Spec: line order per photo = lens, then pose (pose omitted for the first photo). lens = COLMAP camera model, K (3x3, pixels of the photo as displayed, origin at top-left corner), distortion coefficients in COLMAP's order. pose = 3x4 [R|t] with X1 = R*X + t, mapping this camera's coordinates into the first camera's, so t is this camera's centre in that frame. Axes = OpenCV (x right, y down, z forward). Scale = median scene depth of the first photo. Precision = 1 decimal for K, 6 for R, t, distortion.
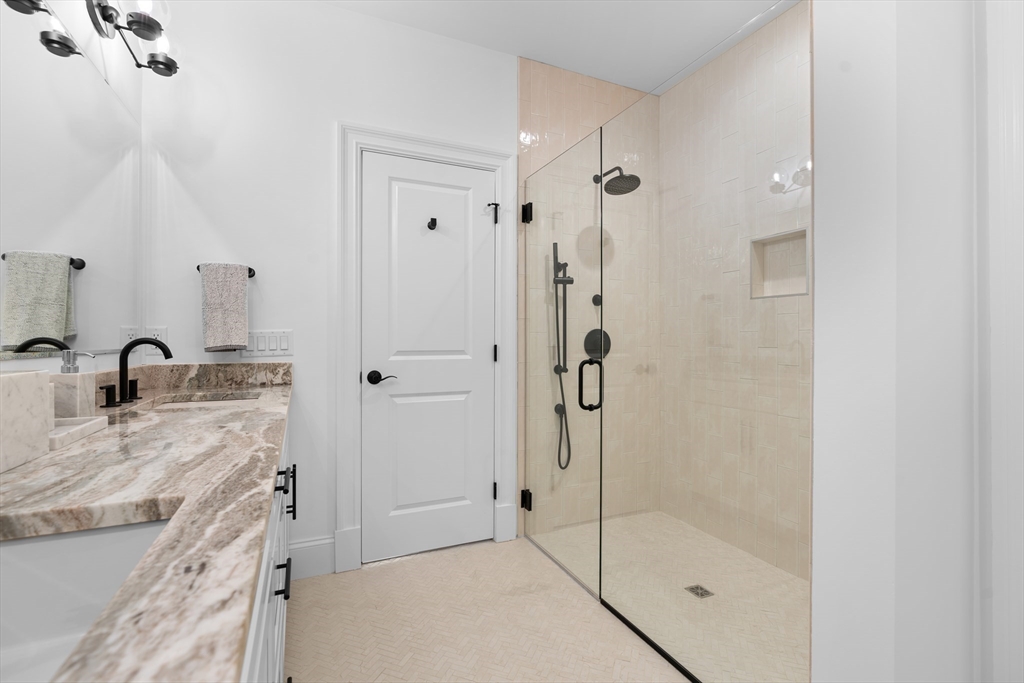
lens RADIAL K [[458.8, 0, 508.8], [0, 458.8, 340.4], [0, 0, 1]] dist [-0.013723, 0.005125]
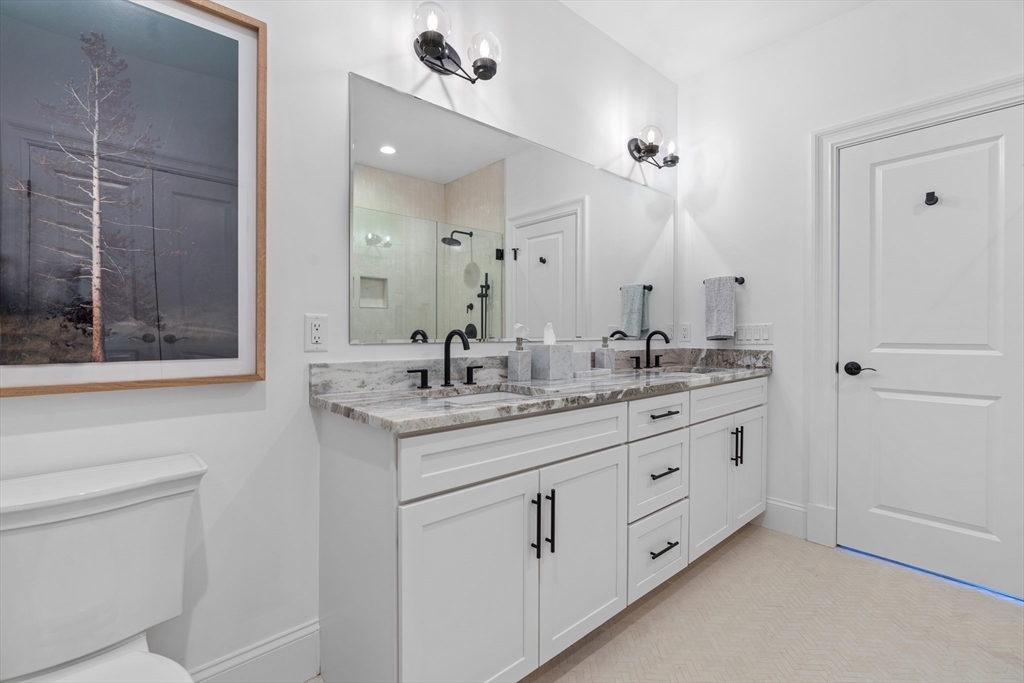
lens RADIAL K [[458.8, 0, 518.7], [0, 458.8, 334.9], [0, 0, 1]] dist [-0.013723, 0.005125]
pose [[0.321020, 0.005948, -0.947054, 0.482587], [0.001719, 0.999975, 0.006863, -0.002146], [0.947071, -0.003831, 0.321002, -0.025888]]
